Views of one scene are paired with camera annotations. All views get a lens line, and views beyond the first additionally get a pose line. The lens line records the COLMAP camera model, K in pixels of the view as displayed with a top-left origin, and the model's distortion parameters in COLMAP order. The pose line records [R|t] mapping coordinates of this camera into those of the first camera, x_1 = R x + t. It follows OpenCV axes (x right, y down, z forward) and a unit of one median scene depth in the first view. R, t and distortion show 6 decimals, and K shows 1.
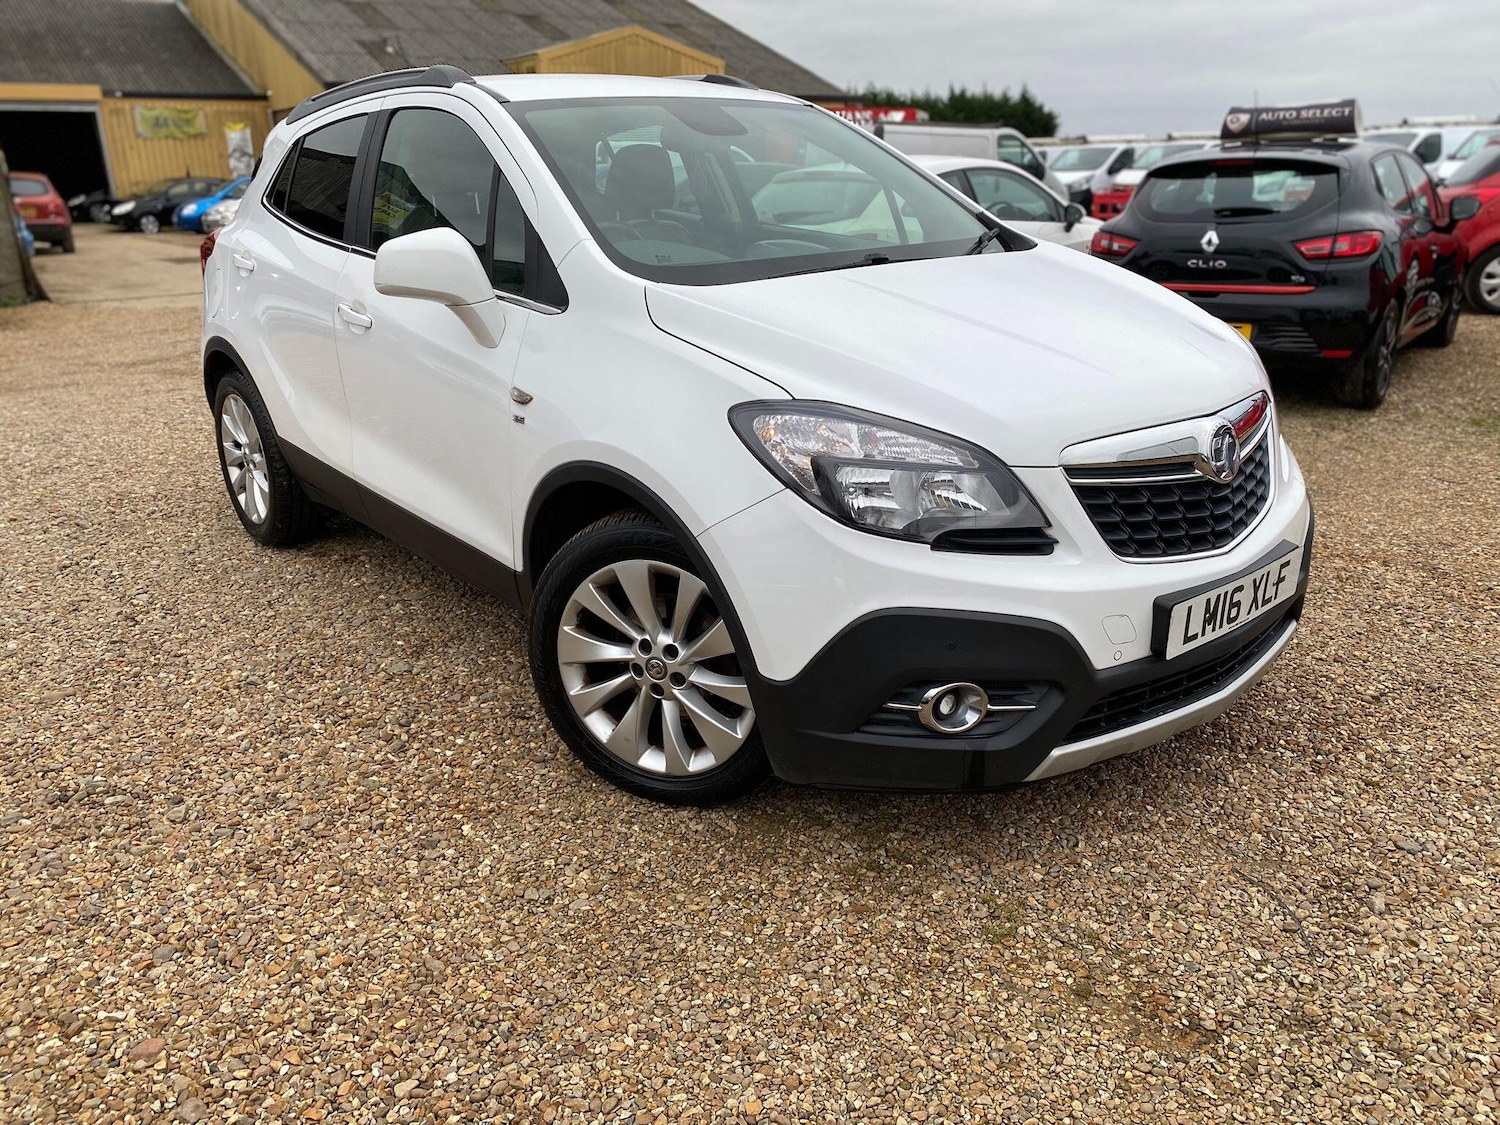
lens RADIAL K [[1123.8, 0, 751.6], [0, 1123.8, 557.0], [0, 0, 1]] dist [0.012801, -0.002089]
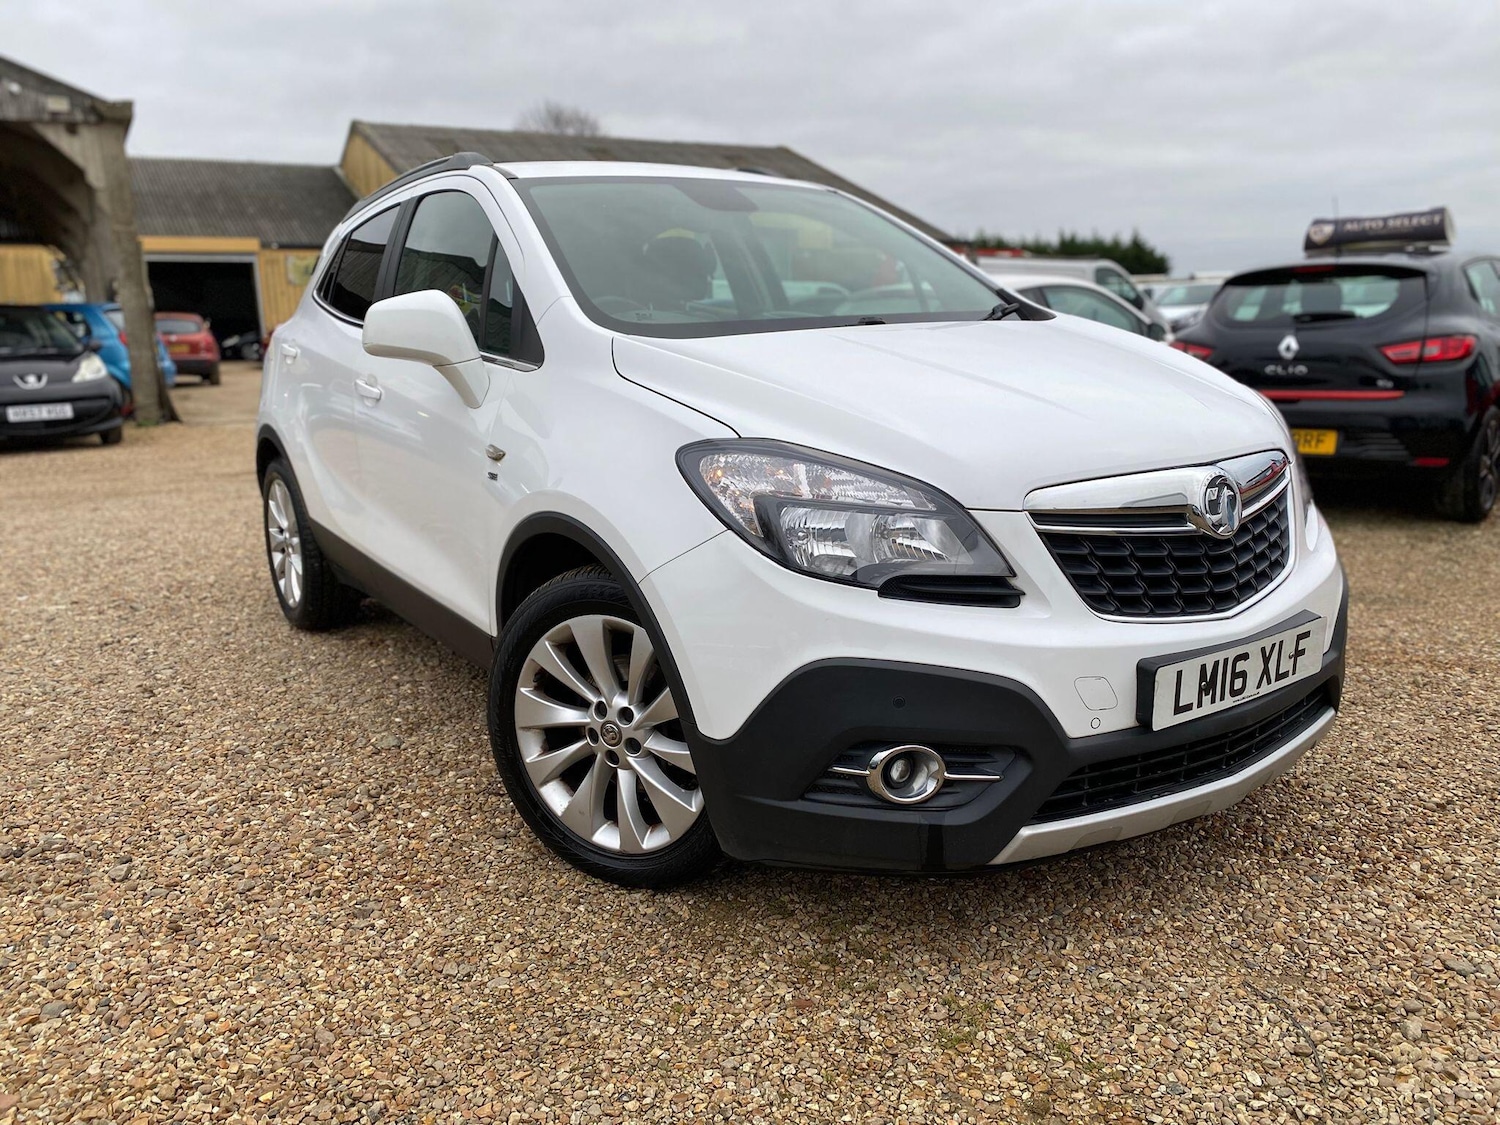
lens RADIAL K [[1127.3, 0, 746.1], [0, 1127.3, 554.5], [0, 0, 1]] dist [0.011205, 0.000302]
pose [[0.995079, 0.015061, -0.097935, 0.120463], [-0.026571, 0.992741, -0.117304, 0.059927], [0.095457, 0.119329, 0.988255, 0.064065]]
